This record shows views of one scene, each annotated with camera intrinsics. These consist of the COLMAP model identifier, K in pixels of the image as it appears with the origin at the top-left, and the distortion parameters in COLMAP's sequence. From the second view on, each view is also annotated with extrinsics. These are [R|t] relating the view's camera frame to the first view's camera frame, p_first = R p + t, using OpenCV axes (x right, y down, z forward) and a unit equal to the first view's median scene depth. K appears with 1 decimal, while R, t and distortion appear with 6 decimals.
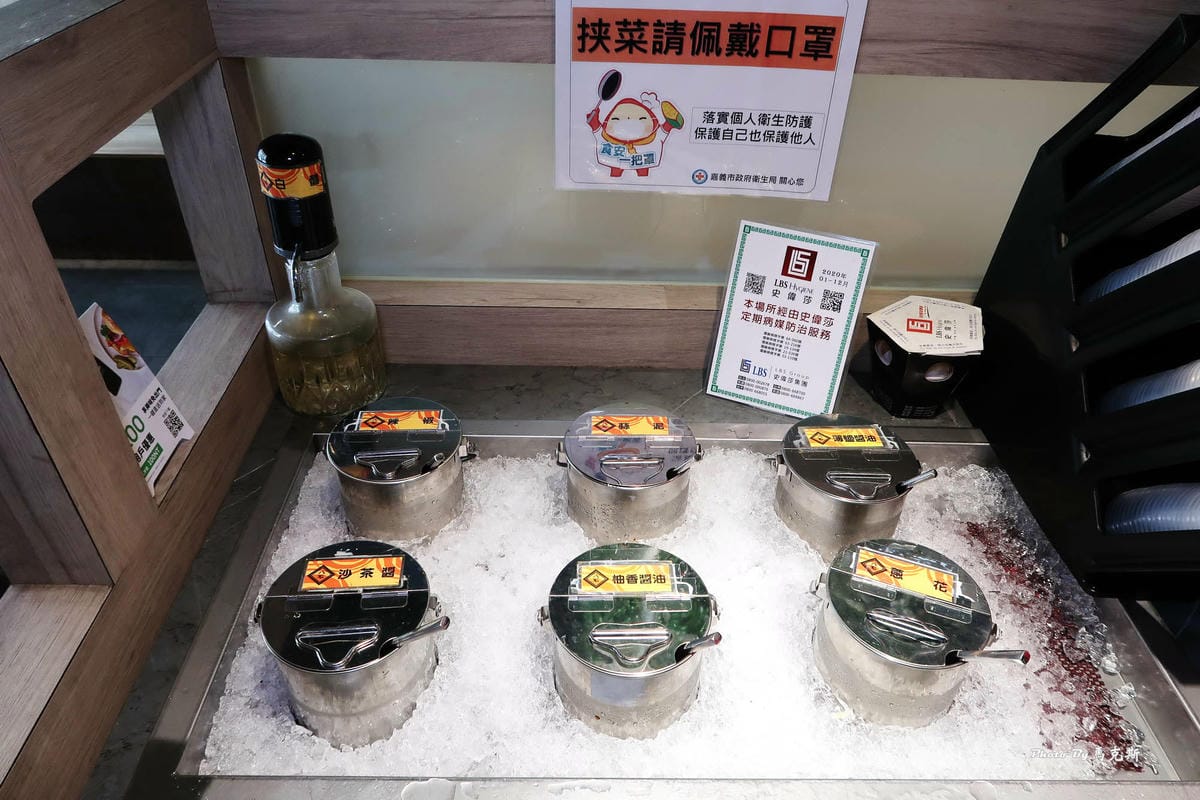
lens RADIAL K [[833.3, 0, 600.0], [0, 833.3, 400.0], [0, 0, 1]] dist [-0.011240, 0.002312]
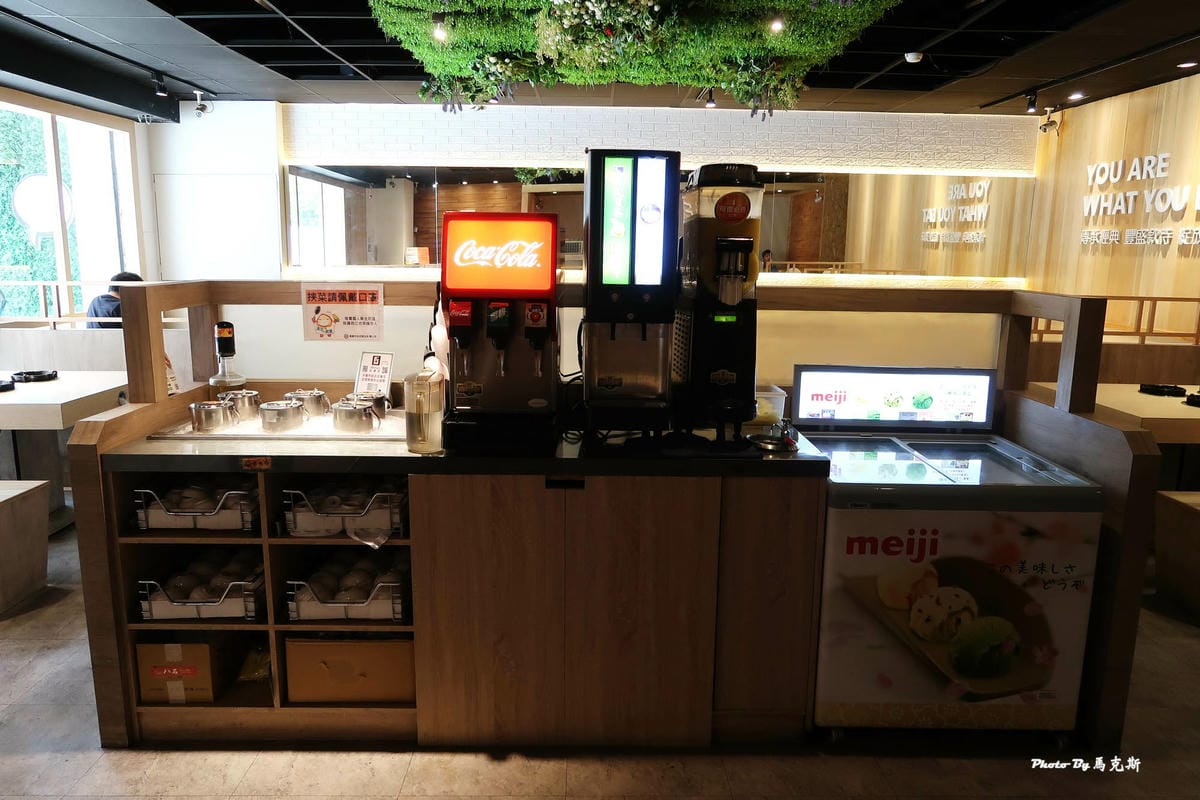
lens RADIAL K [[833.3, 0, 600.0], [0, 833.3, 400.0], [0, 0, 1]] dist [-0.011240, 0.002312]
pose [[0.999838, -0.017828, 0.002654, 1.179743], [0.017090, 0.890876, -0.453926, 1.570006], [0.005728, 0.453897, 0.891036, -1.954225]]
